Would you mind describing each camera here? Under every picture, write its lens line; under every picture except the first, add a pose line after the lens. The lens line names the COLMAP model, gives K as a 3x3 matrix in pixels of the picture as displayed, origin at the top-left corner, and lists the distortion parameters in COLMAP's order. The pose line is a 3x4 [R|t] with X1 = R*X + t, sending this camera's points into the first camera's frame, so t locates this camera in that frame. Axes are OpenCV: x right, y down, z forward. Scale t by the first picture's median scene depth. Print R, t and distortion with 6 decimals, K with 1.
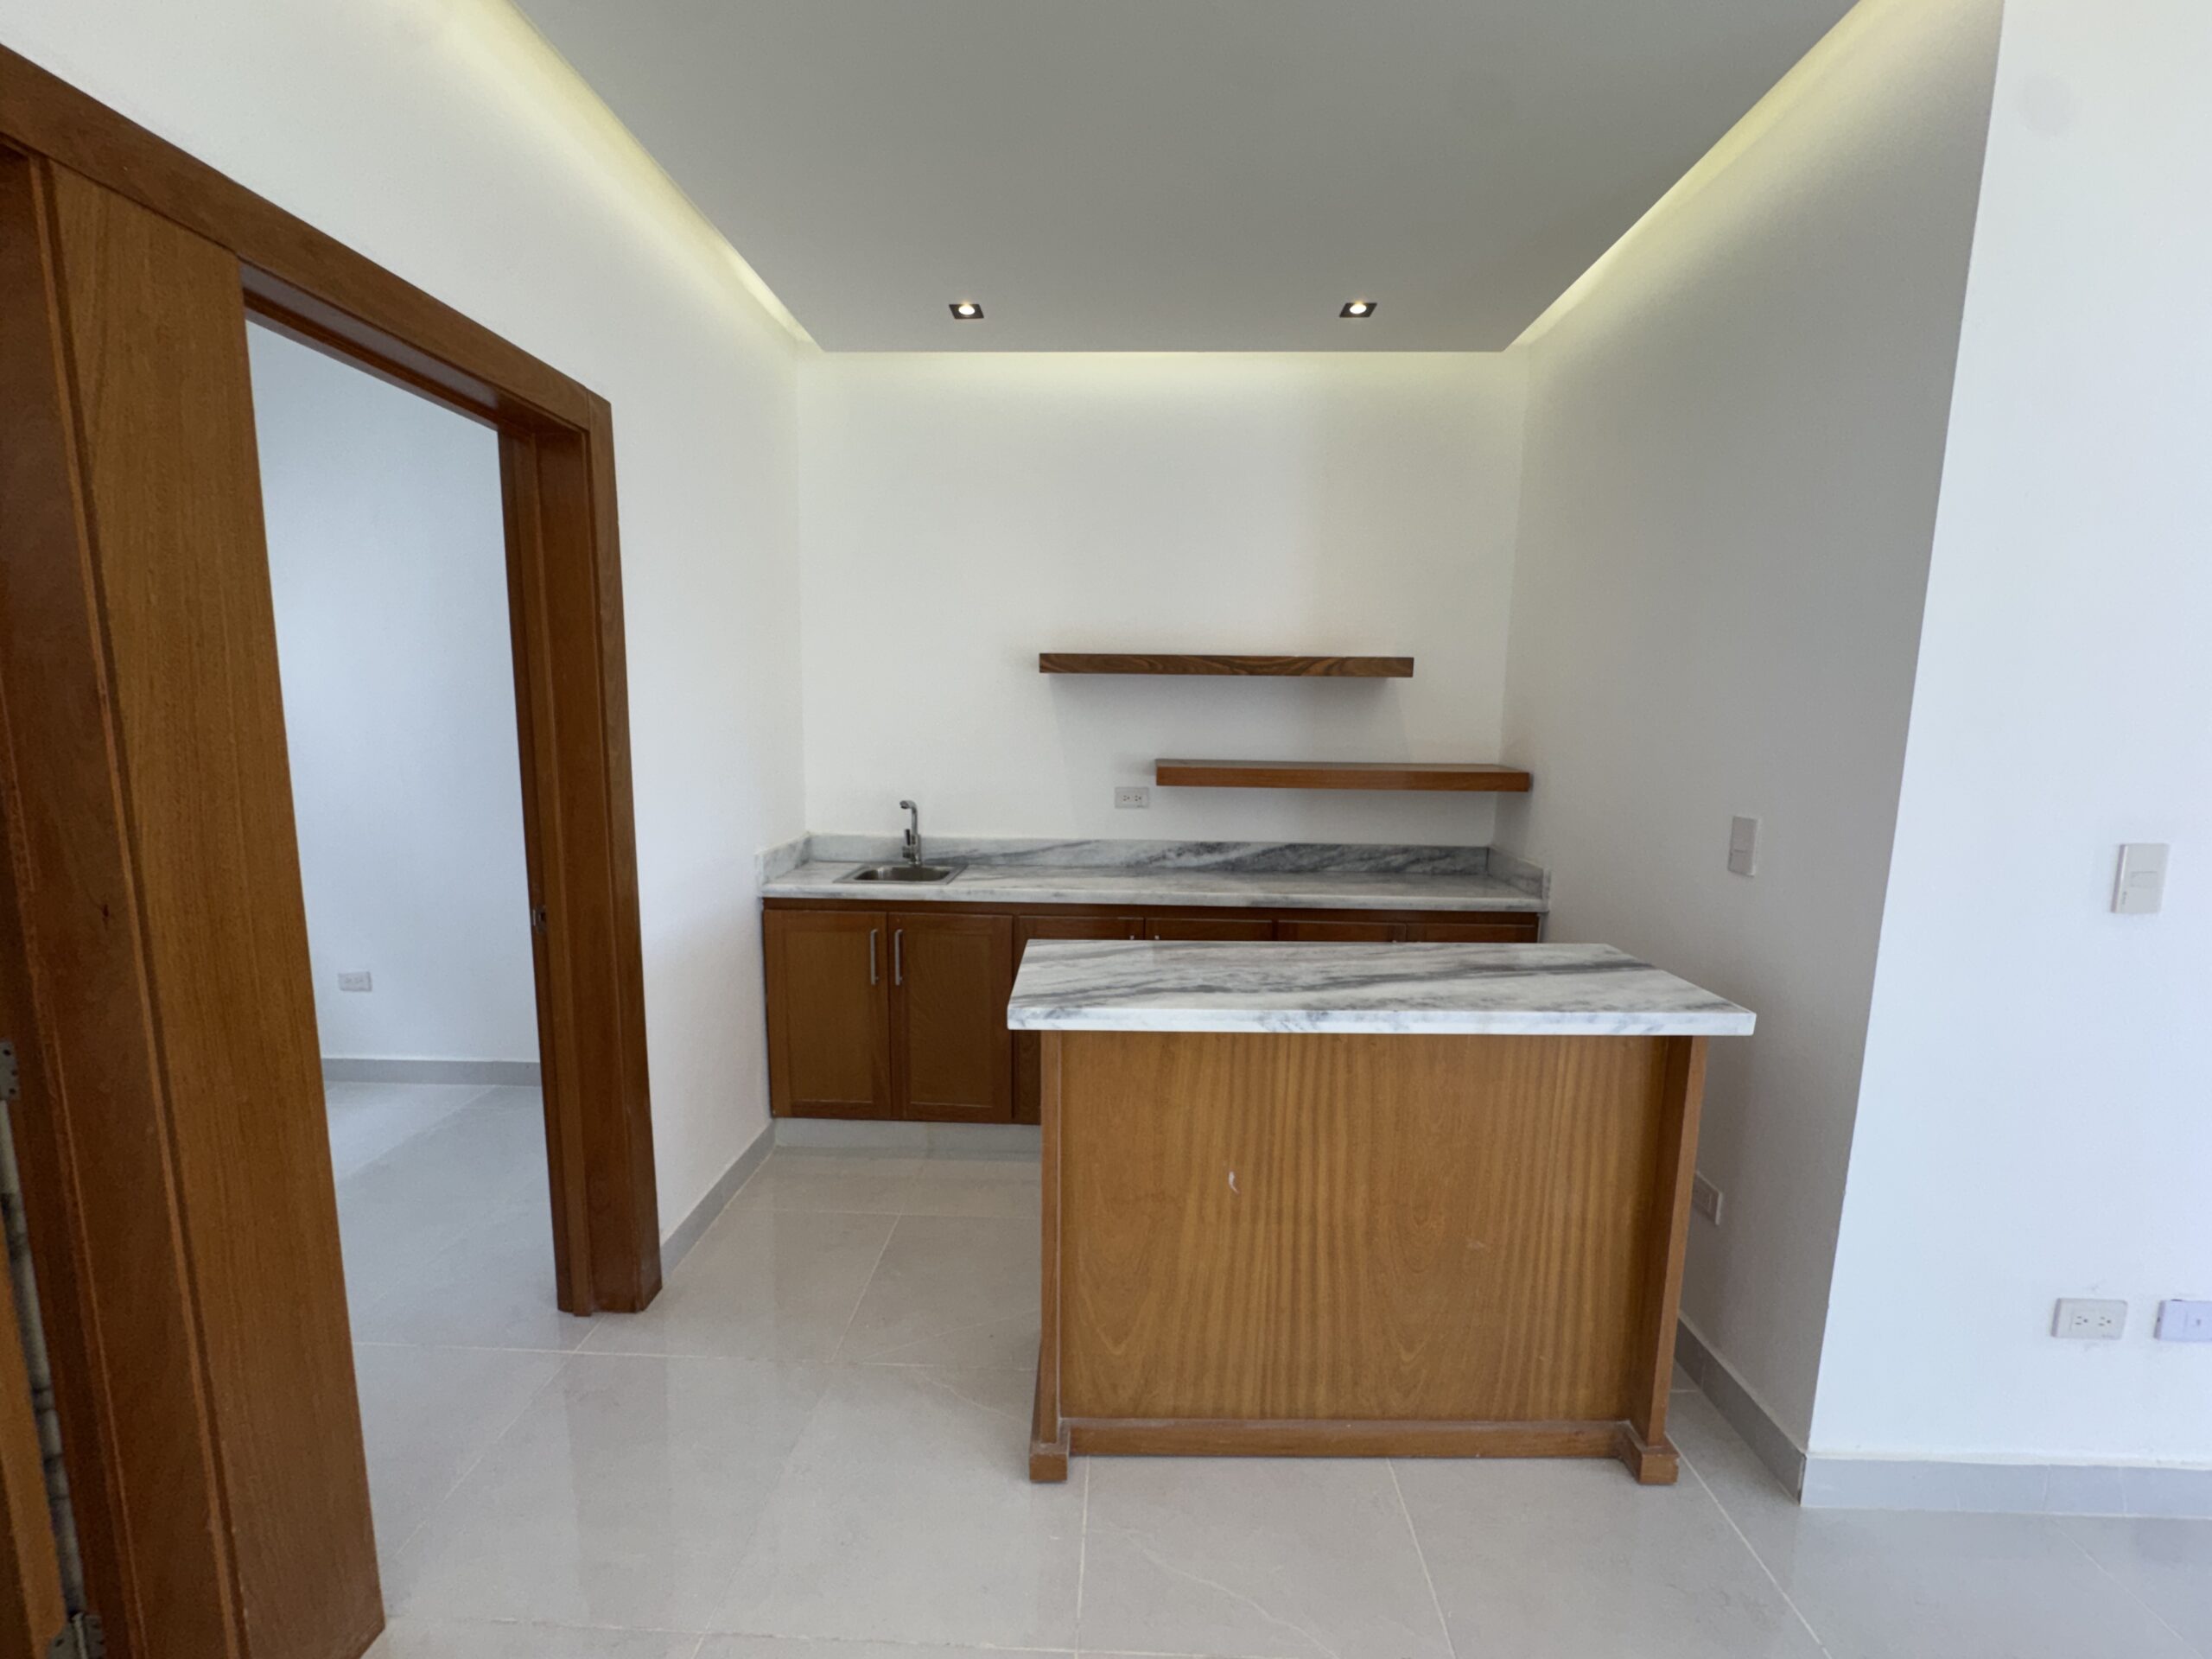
lens RADIAL K [[885.2, 0, 1101.6], [0, 885.2, 832.9], [0, 0, 1]] dist [-0.004003, 0.000150]
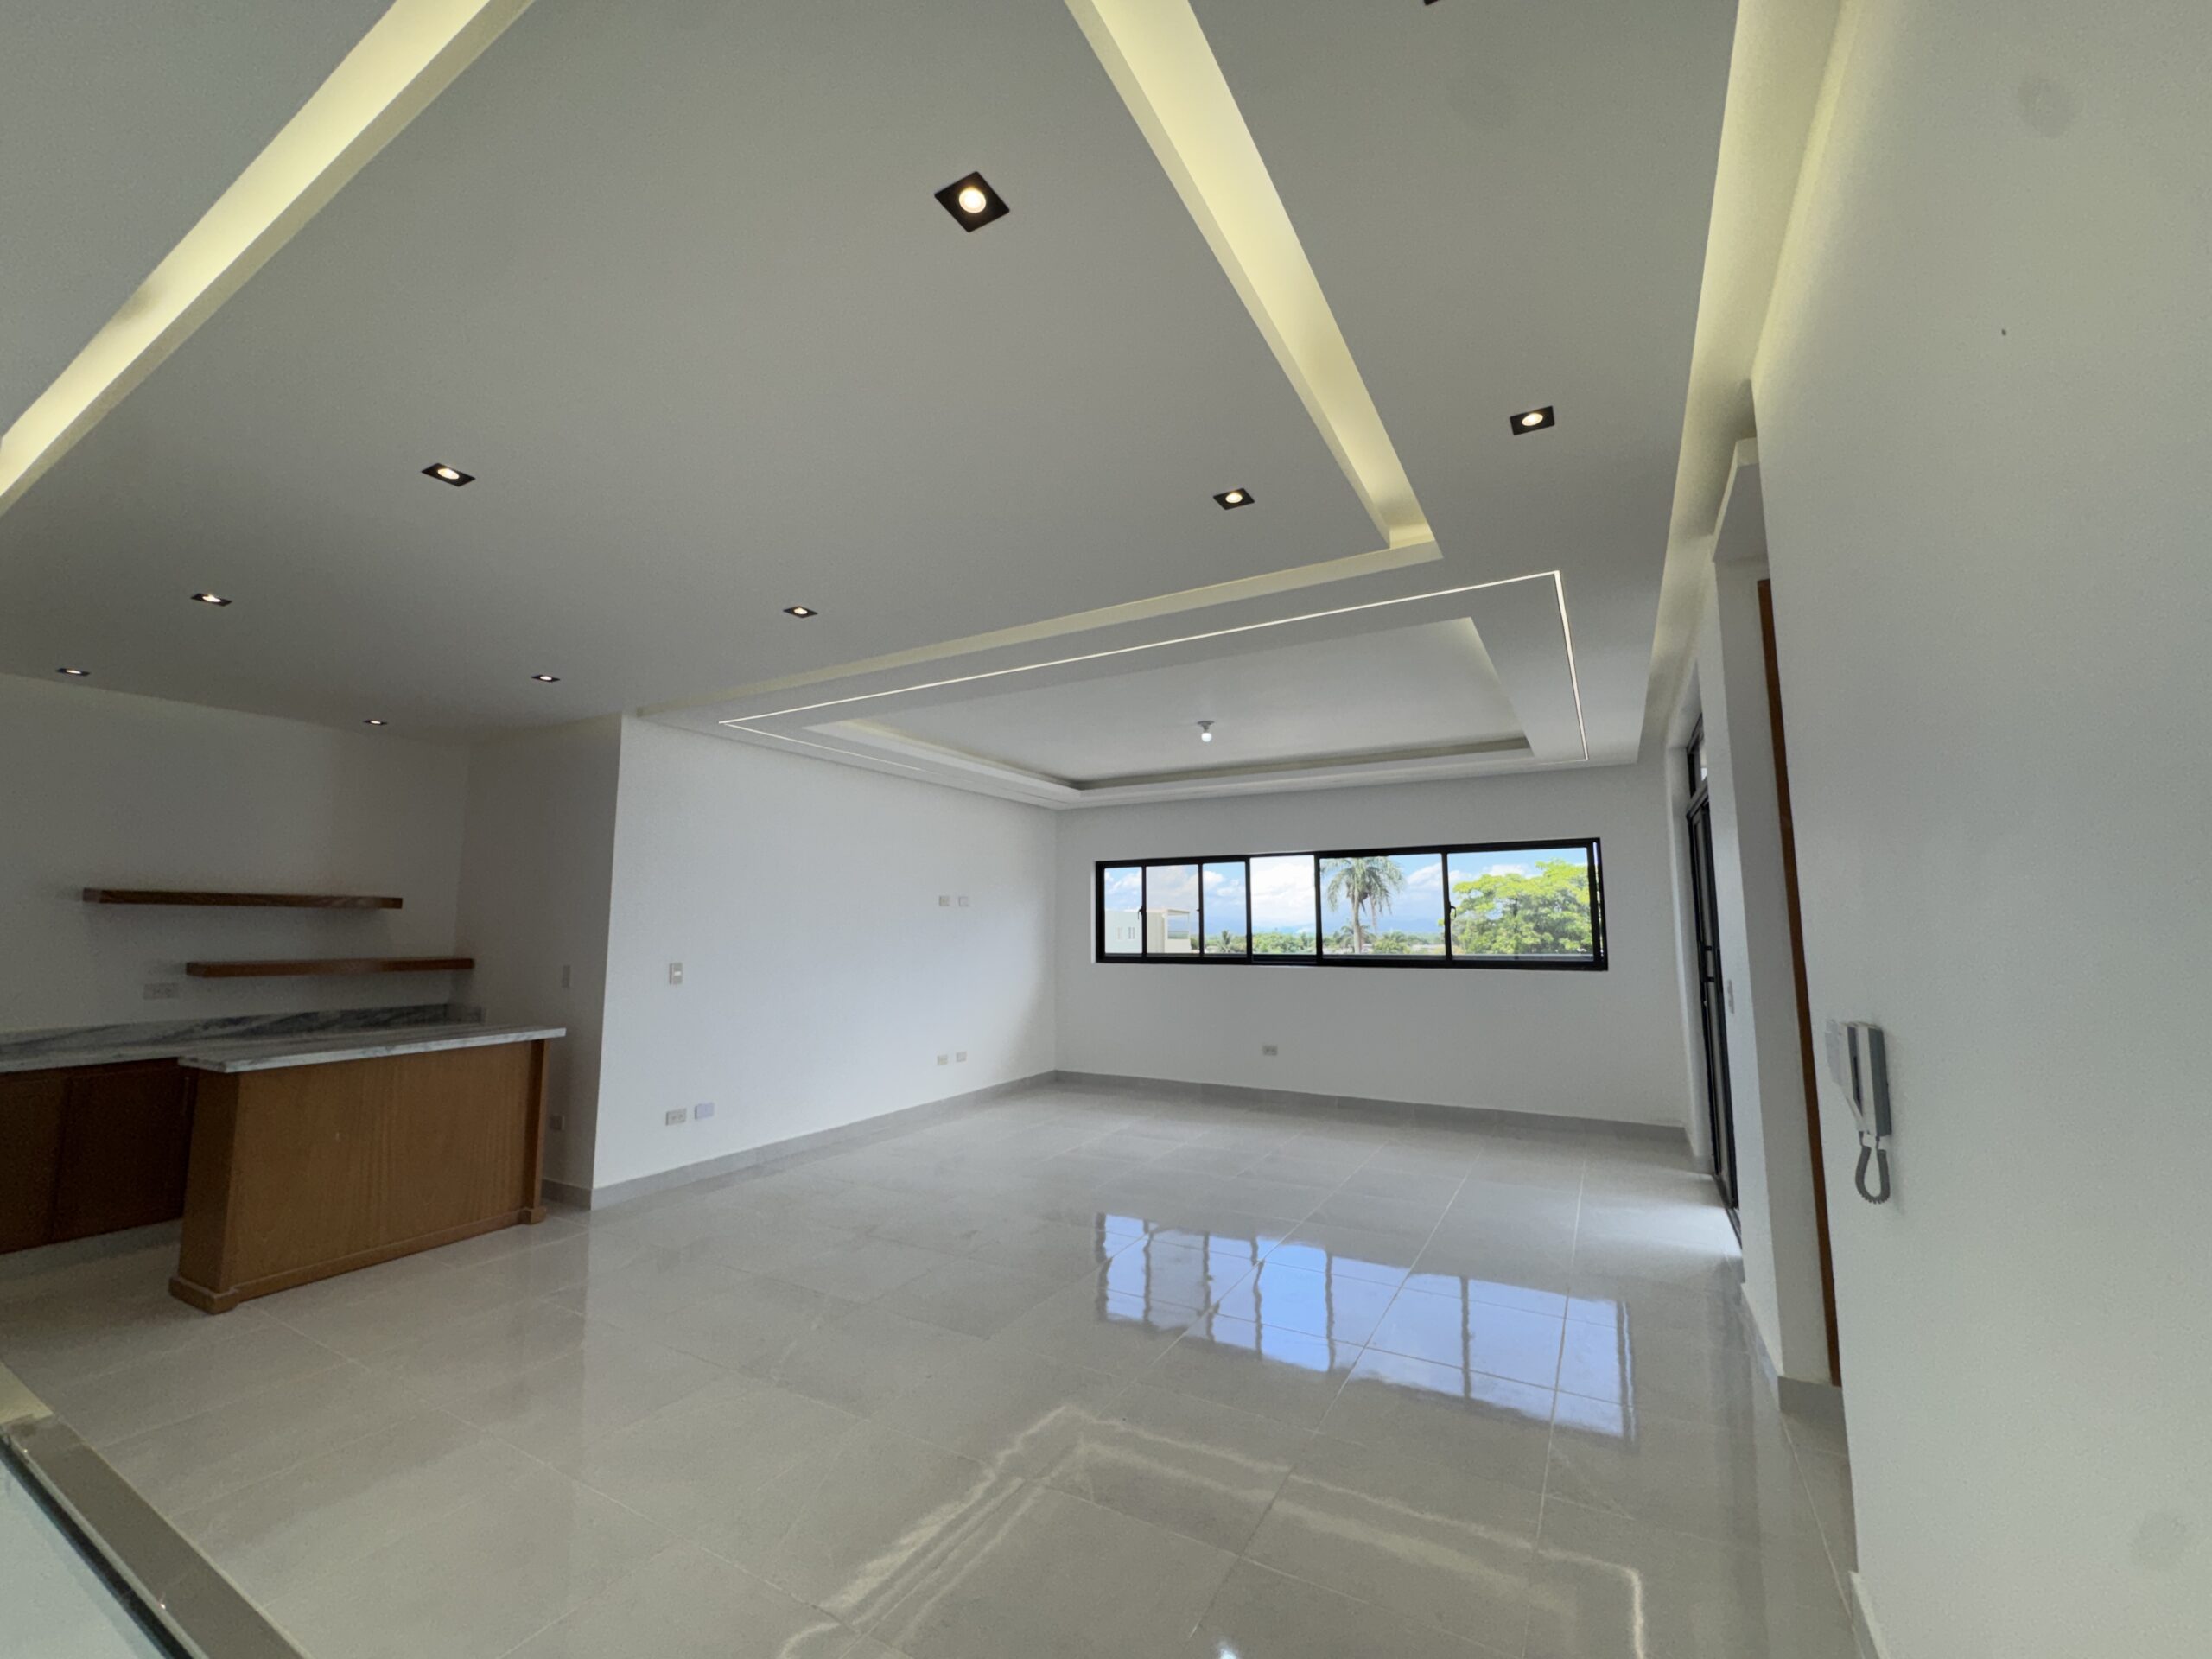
lens RADIAL K [[885.2, 0, 1102.4], [0, 885.2, 826.6], [0, 0, 1]] dist [-0.004003, 0.000150]
pose [[0.458701, 0.095562, 0.883437, -0.572907], [0.137971, 0.974483, -0.177048, 0.169228], [-0.877814, 0.203101, 0.433811, -1.027309]]
